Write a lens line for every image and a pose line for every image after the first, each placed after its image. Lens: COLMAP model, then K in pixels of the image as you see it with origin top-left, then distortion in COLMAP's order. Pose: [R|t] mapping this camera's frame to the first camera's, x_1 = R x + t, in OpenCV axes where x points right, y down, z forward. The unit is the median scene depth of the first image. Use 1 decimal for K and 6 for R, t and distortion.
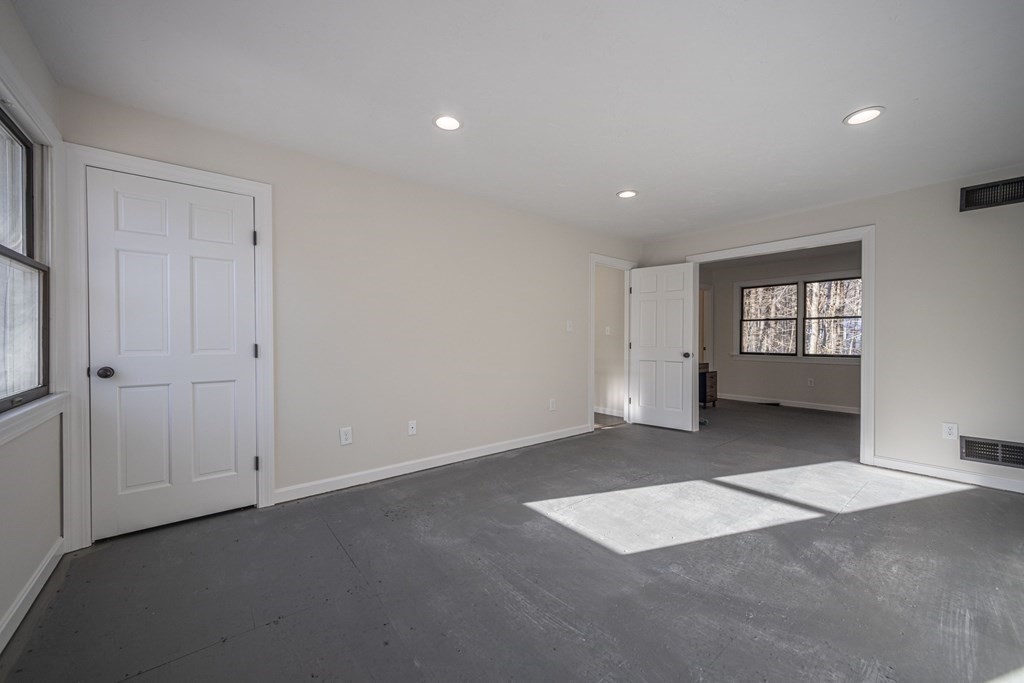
lens RADIAL K [[394.9, 0, 512.0], [0, 394.9, 341.5], [0, 0, 1]] dist [0.009791, -0.000169]
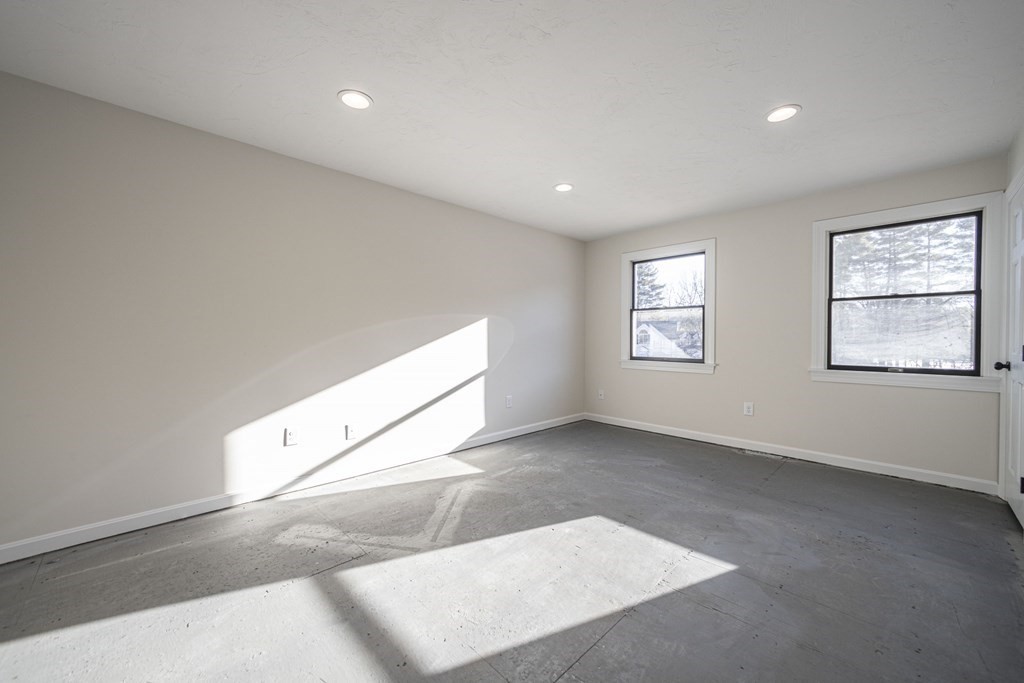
lens RADIAL K [[394.9, 0, 512.0], [0, 394.9, 341.5], [0, 0, 1]] dist [0.009791, -0.000169]
pose [[-0.995877, 0.001706, -0.090701, 0.617494], [-0.000520, 0.999699, 0.024518, -0.021733], [0.090716, 0.024464, -0.995576, 2.051883]]
